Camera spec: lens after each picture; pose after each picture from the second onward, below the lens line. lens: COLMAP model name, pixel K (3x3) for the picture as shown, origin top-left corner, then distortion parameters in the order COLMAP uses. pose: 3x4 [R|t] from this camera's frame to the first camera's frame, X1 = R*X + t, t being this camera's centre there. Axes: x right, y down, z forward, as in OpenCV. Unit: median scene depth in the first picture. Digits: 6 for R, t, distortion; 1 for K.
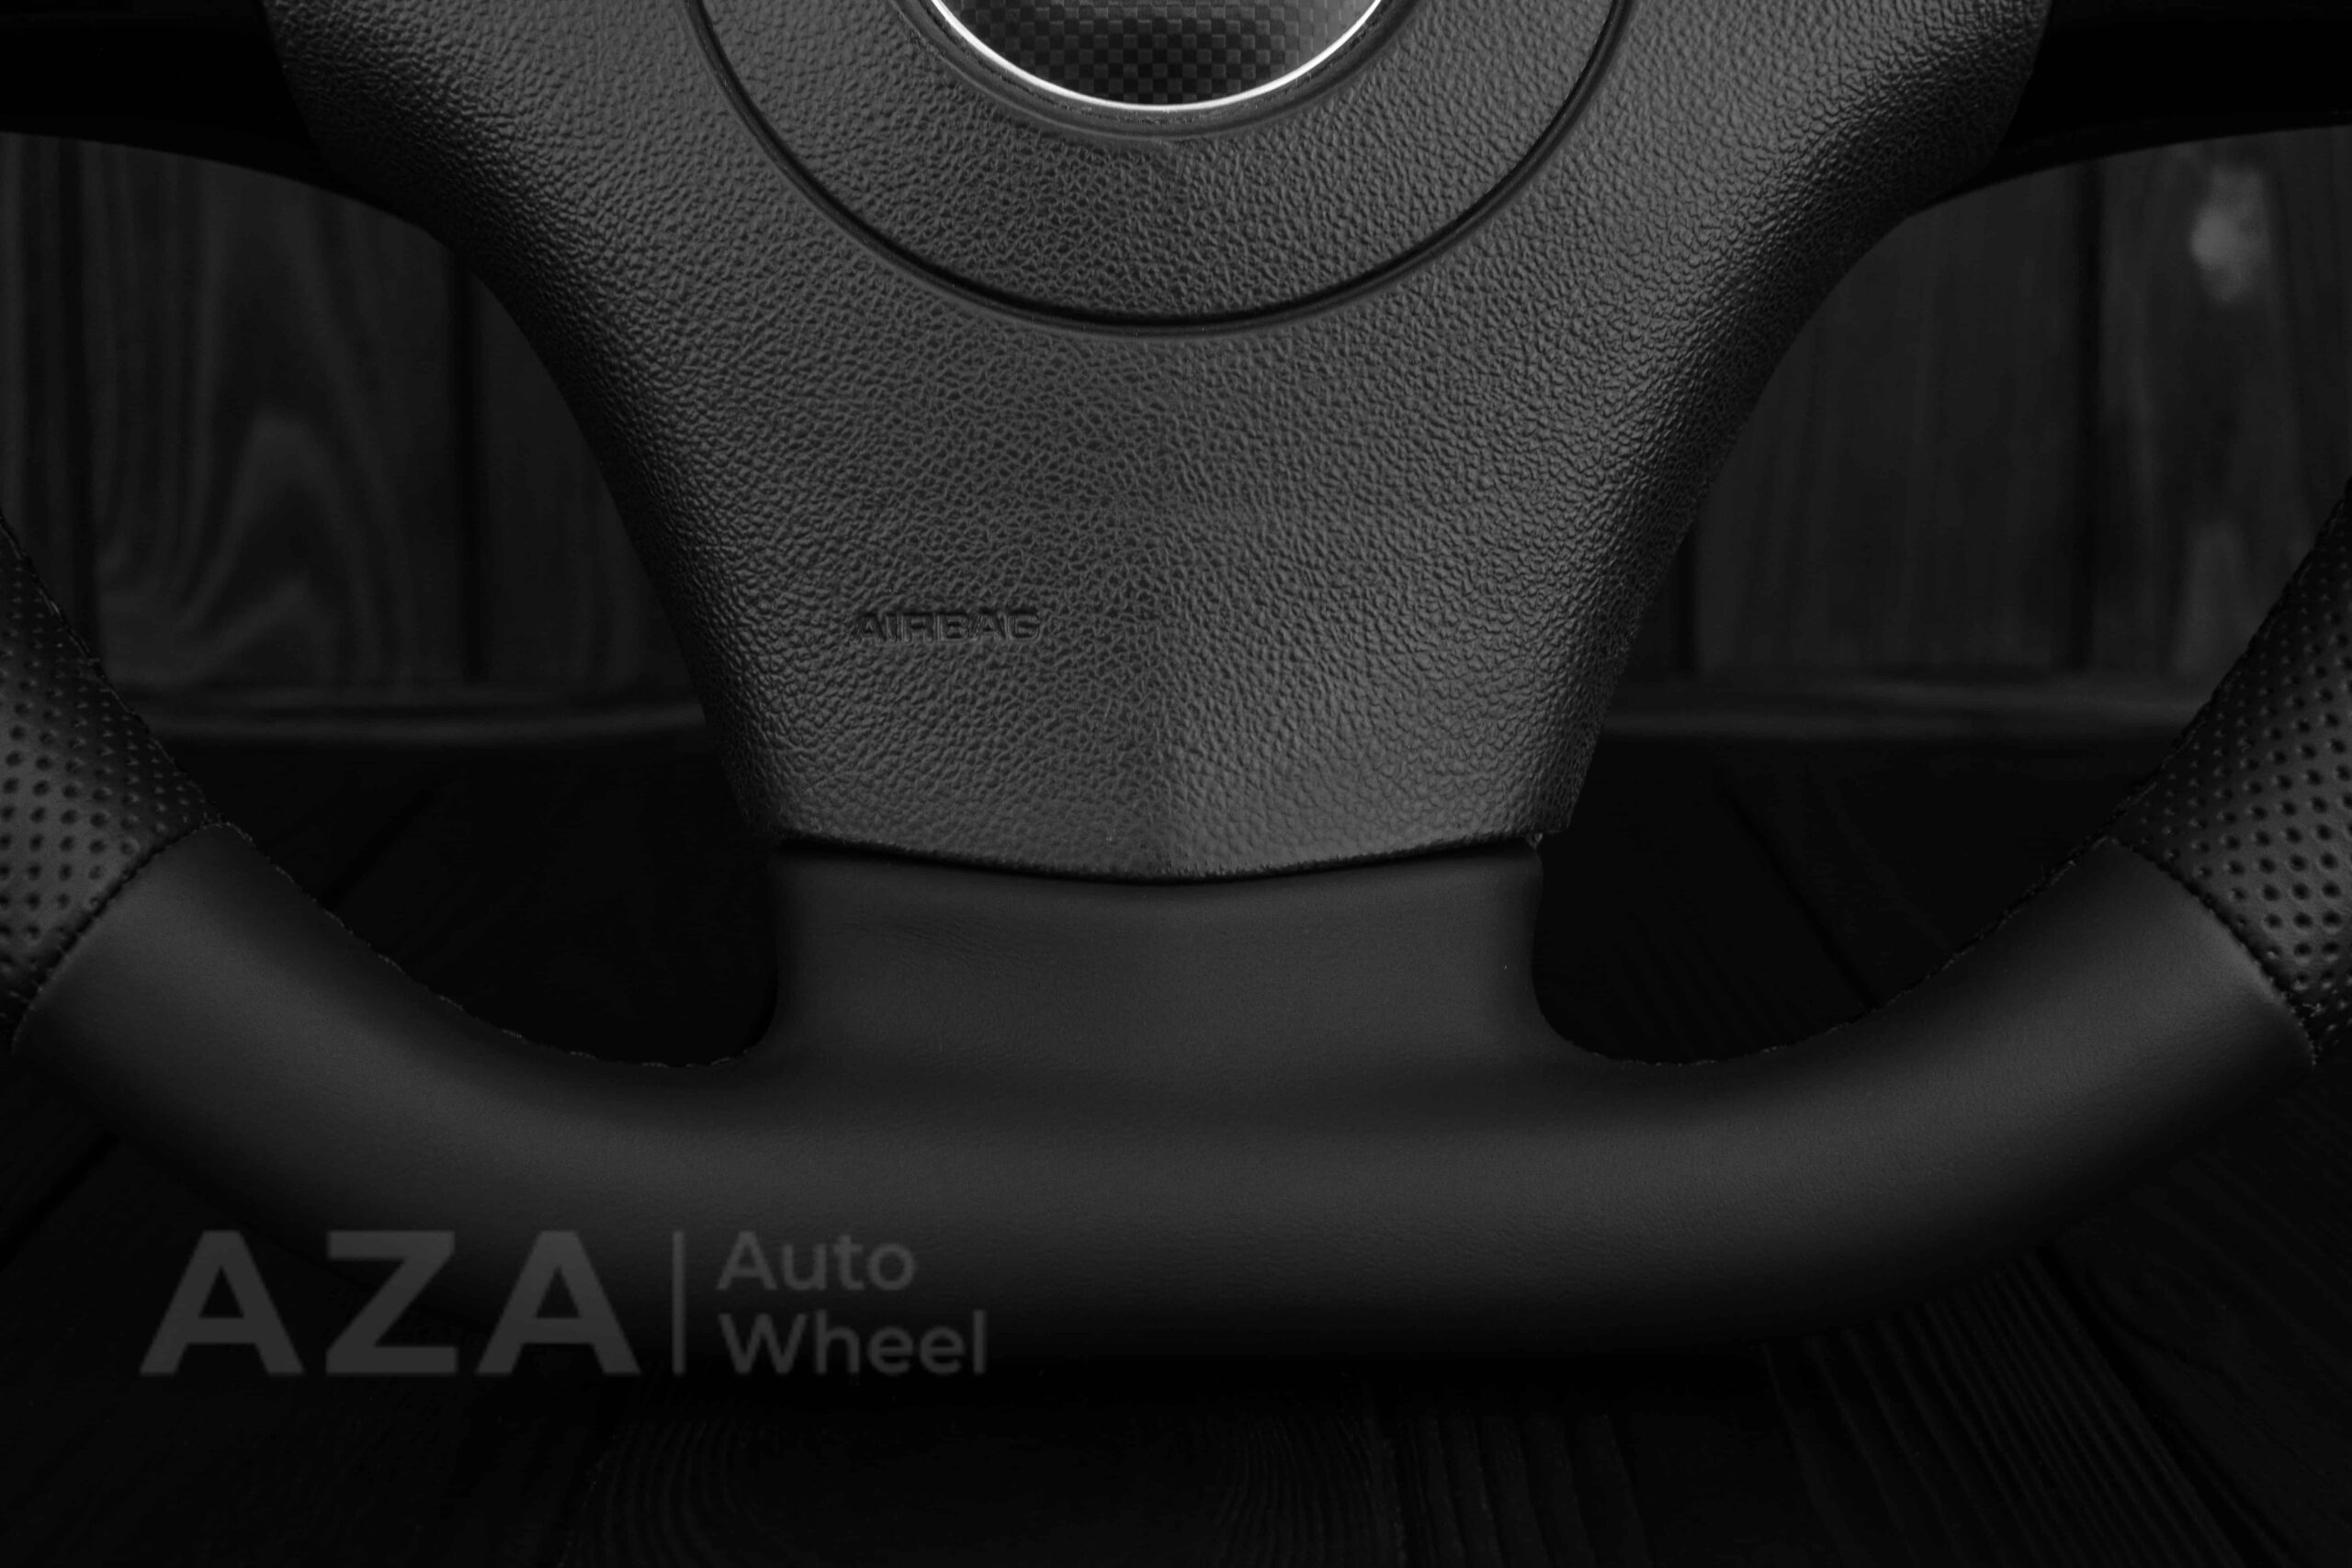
lens RADIAL K [[3800.5, 0, 1192.3], [0, 3800.5, 792.9], [0, 0, 1]] dist [-0.220986, 0.176894]
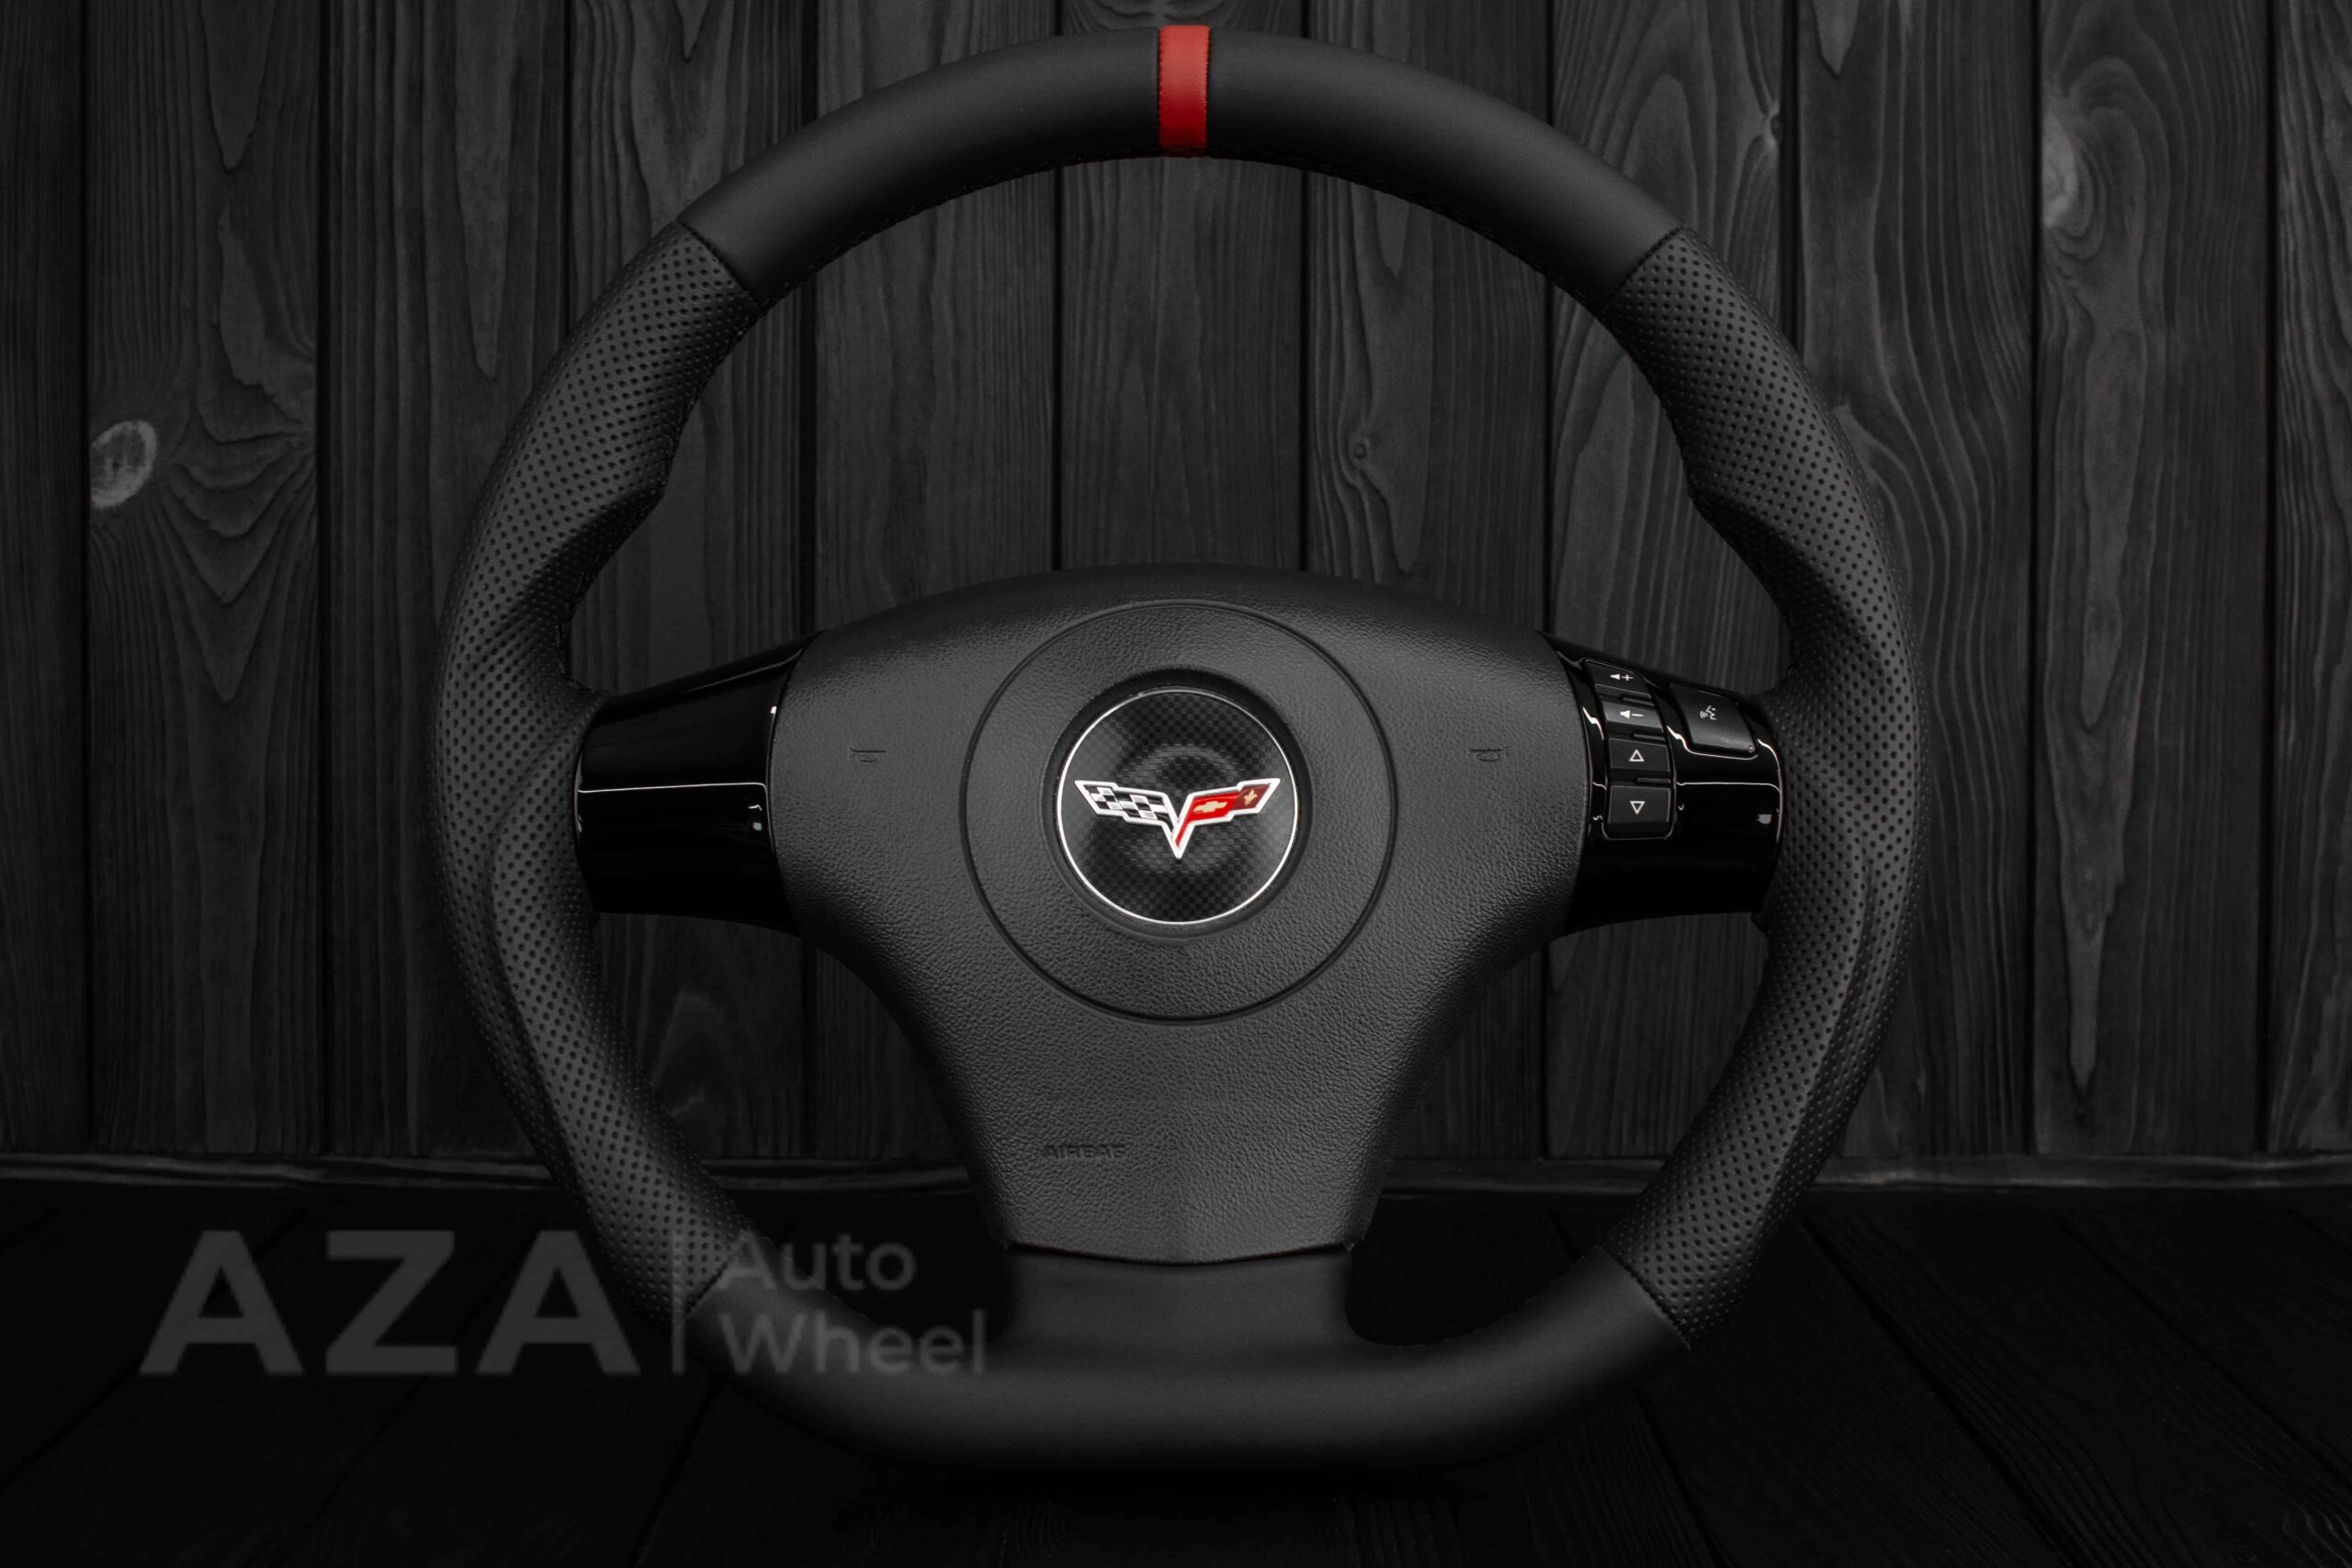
lens RADIAL K [[3613.9, 0, 1176.0], [0, 3613.9, 784.0], [0, 0, 1]] dist [-0.197684, 0.165372]
pose [[0.999707, 0.000029, -0.024216, 0.042506], [-0.002587, 0.994405, -0.105599, -0.035184], [0.024077, 0.105631, 0.994114, -1.176888]]
